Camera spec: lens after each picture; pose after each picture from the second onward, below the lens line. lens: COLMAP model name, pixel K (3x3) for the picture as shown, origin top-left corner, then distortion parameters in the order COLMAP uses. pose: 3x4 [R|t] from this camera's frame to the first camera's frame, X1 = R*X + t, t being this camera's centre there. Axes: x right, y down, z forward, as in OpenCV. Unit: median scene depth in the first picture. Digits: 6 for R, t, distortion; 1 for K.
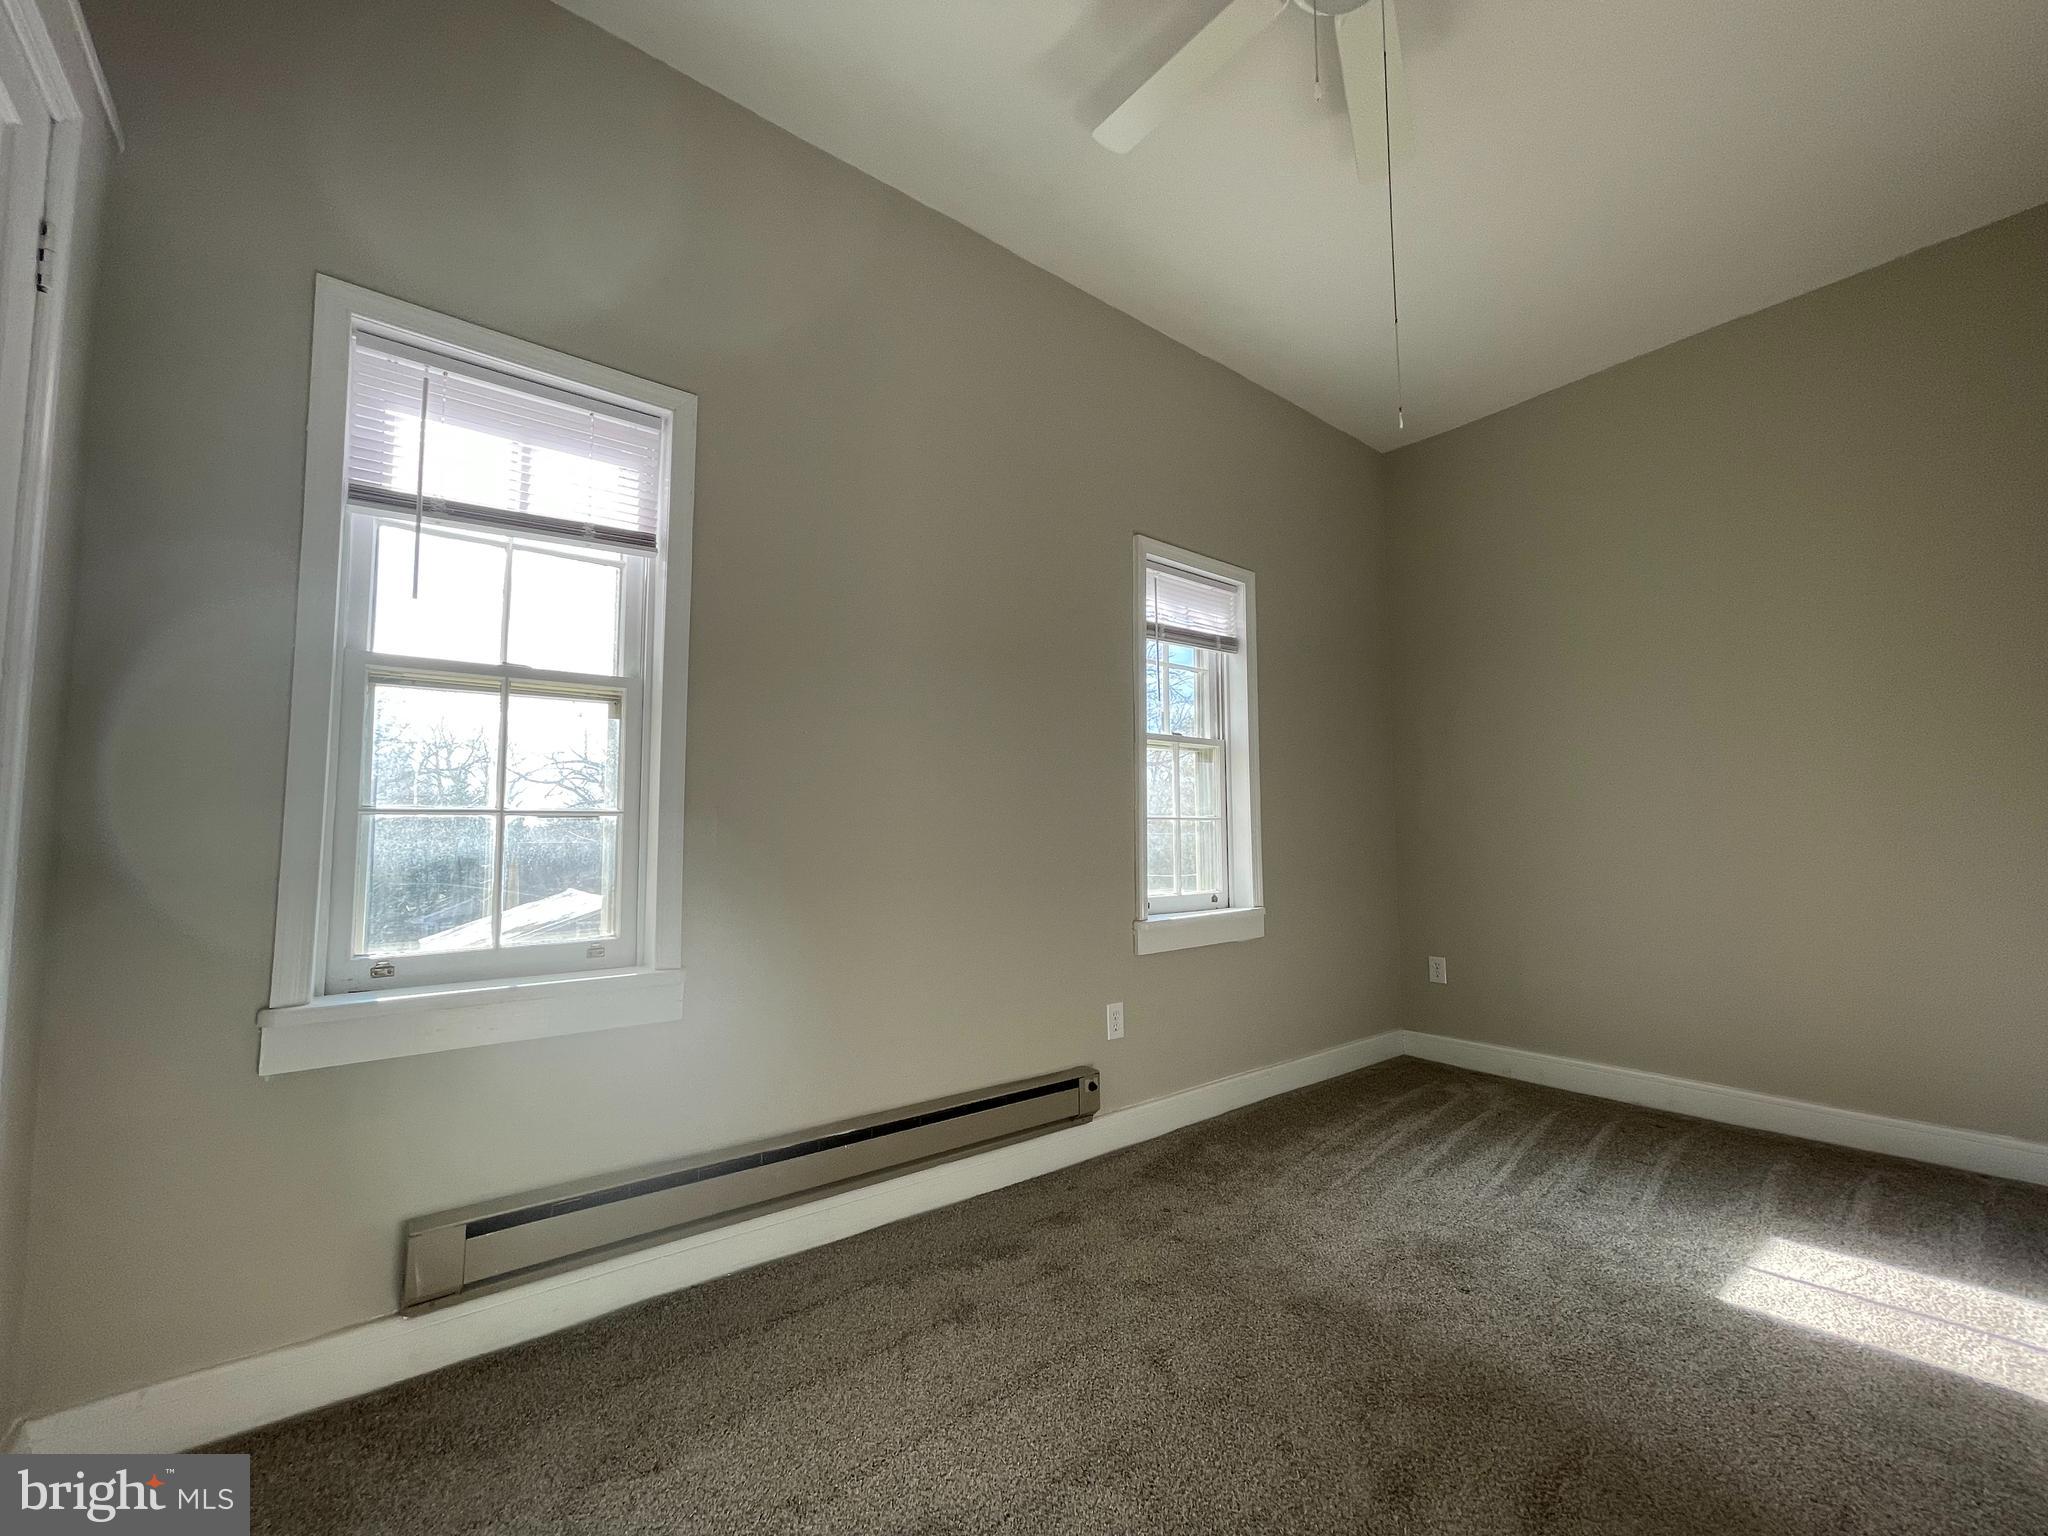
lens RADIAL K [[825.8, 0, 1020.8], [0, 825.8, 771.5], [0, 0, 1]] dist [-0.002274, -0.000105]
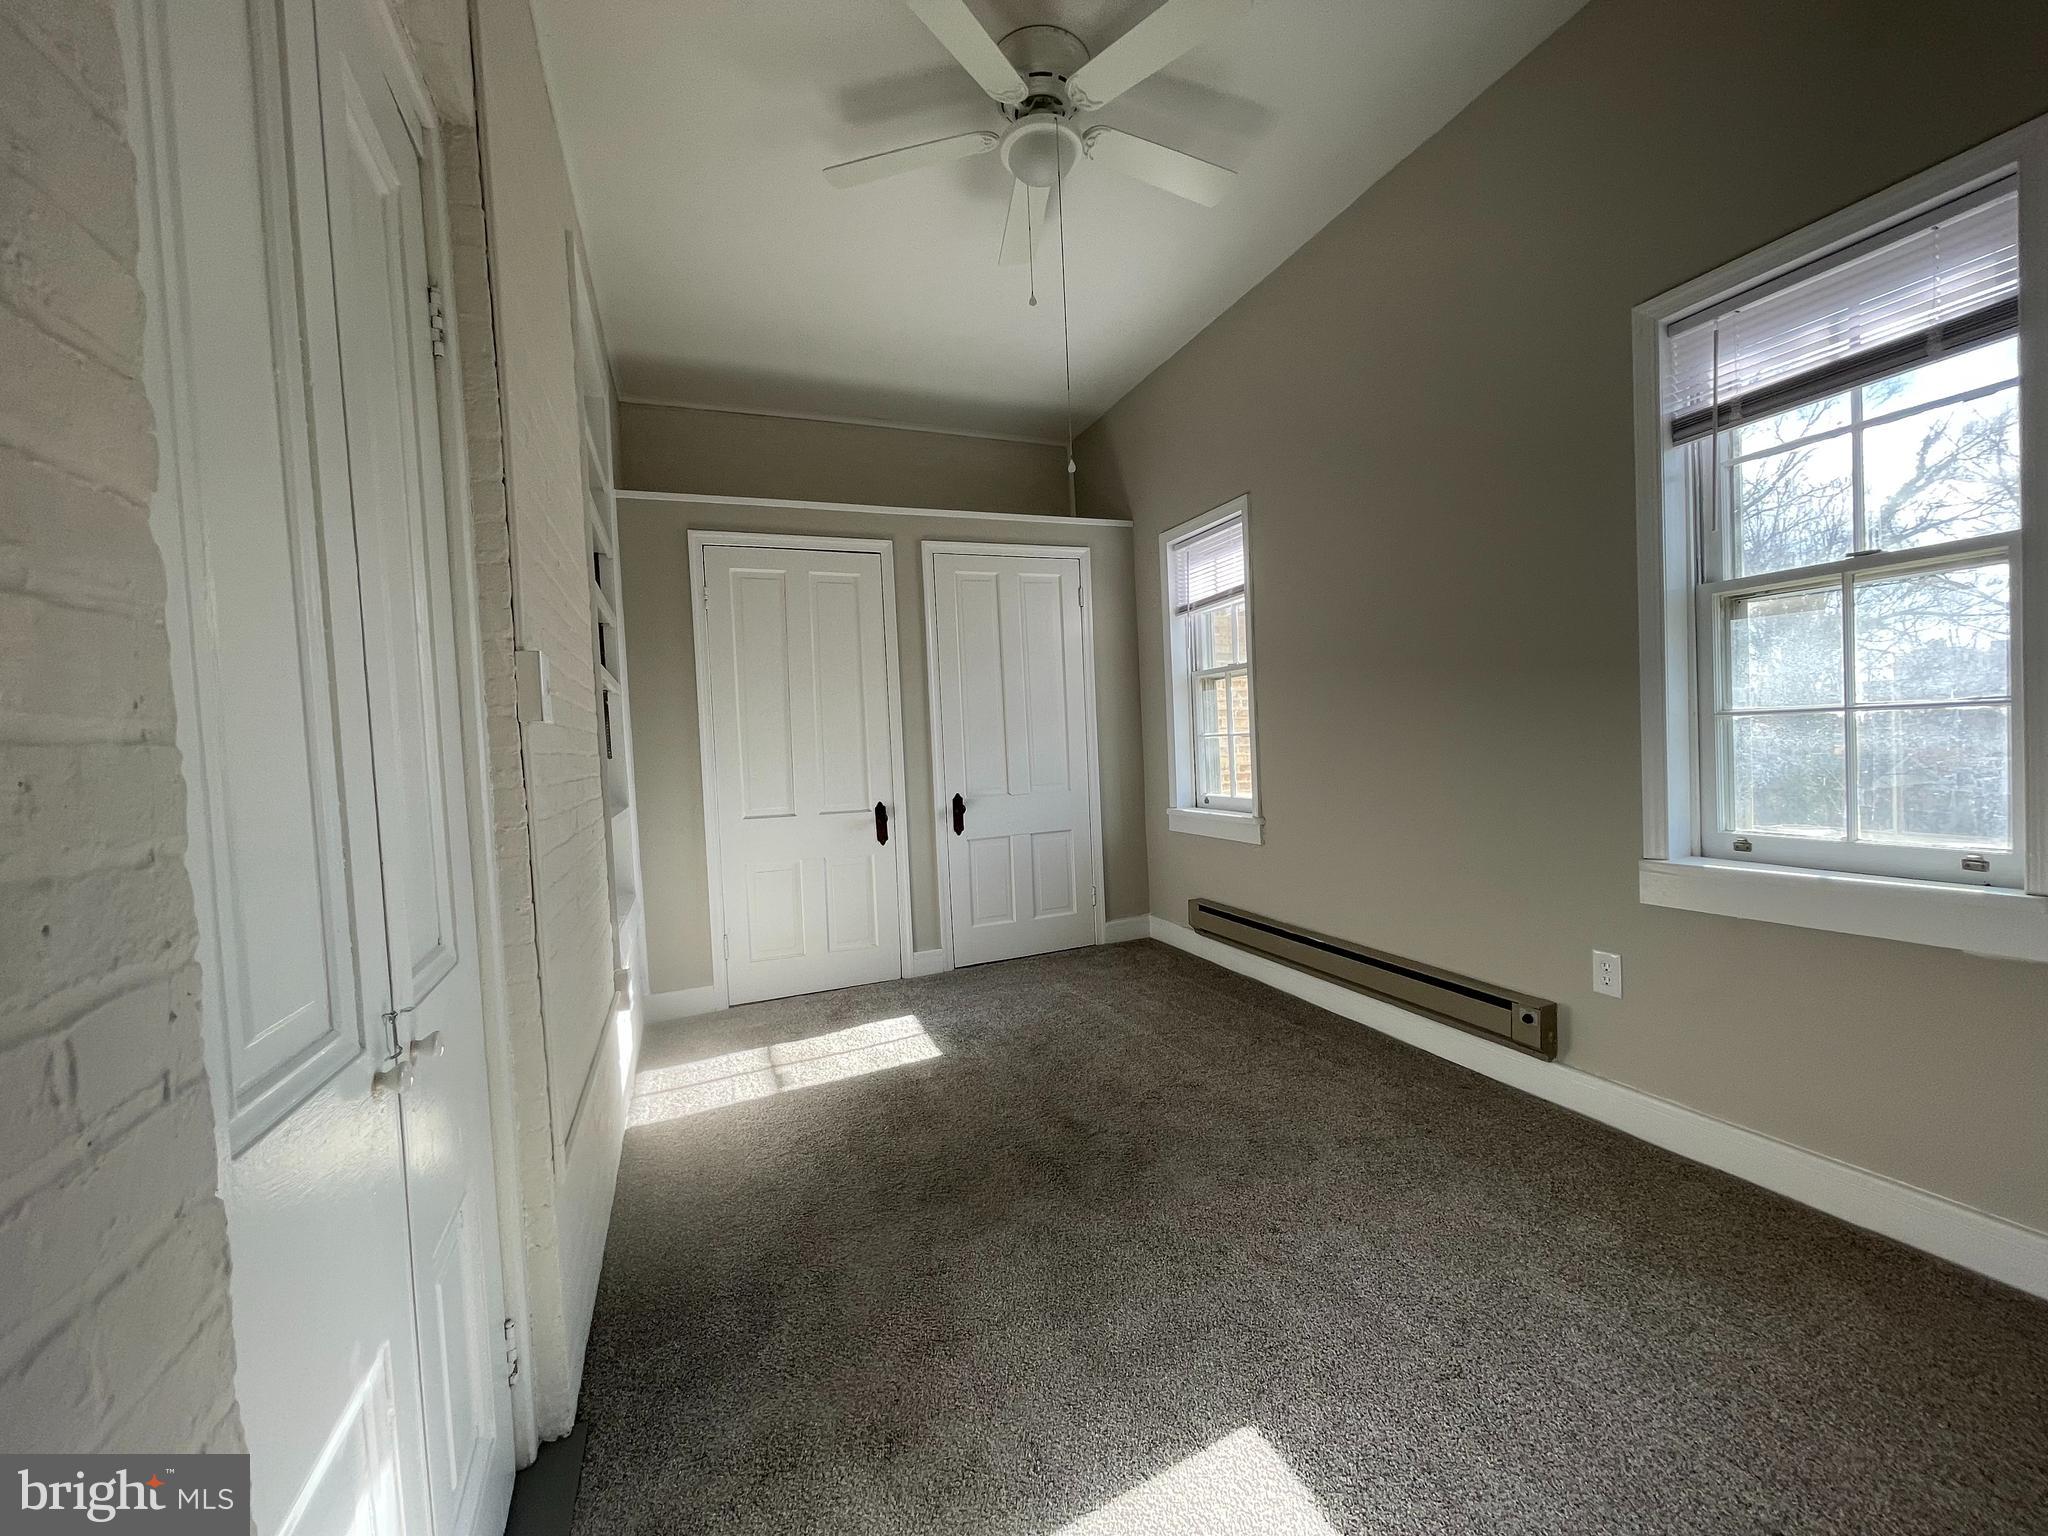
lens RADIAL K [[825.8, 0, 1020.8], [0, 825.8, 771.5], [0, 0, 1]] dist [-0.002274, -0.000105]
pose [[-0.293628, 0.052507, -0.954477, 1.273203], [0.118687, 0.992767, 0.018101, 0.032547], [0.948523, -0.107969, -0.297736, 0.886959]]
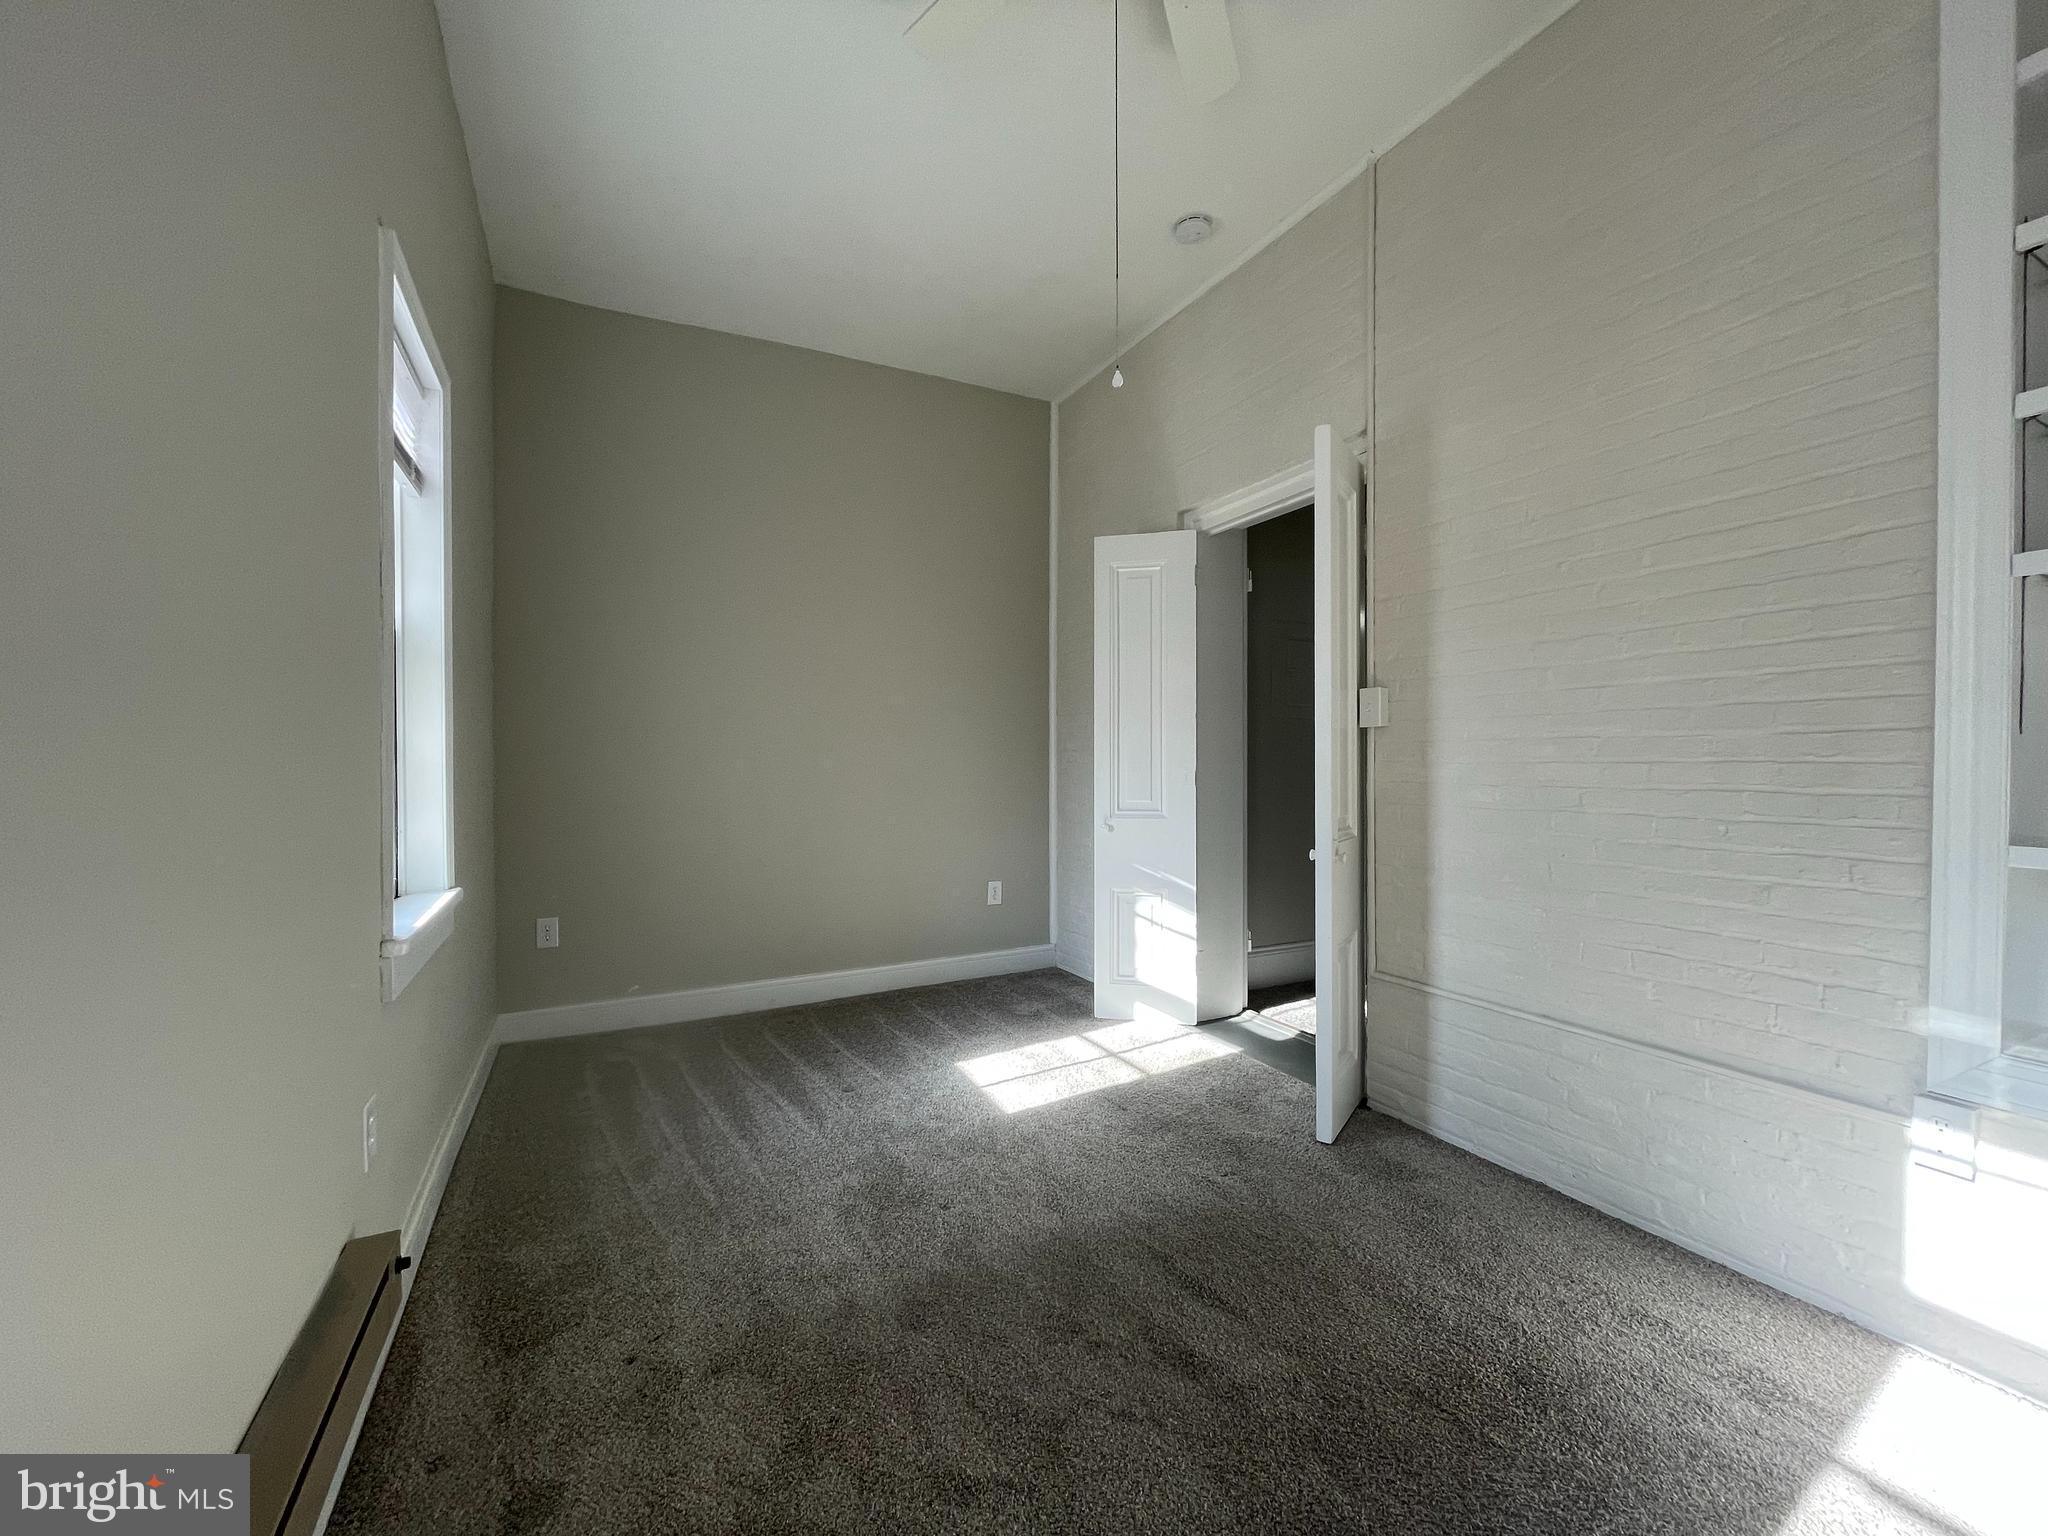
lens RADIAL K [[830.6, 0, 1020.9], [0, 830.6, 767.8], [0, 0, 1]] dist [-0.012112, 0.006733]
pose [[0.202321, -0.009295, 0.979275, -0.399554], [-0.068492, 0.997372, 0.023617, 0.024460], [-0.976921, -0.071851, 0.201152, 0.597818]]
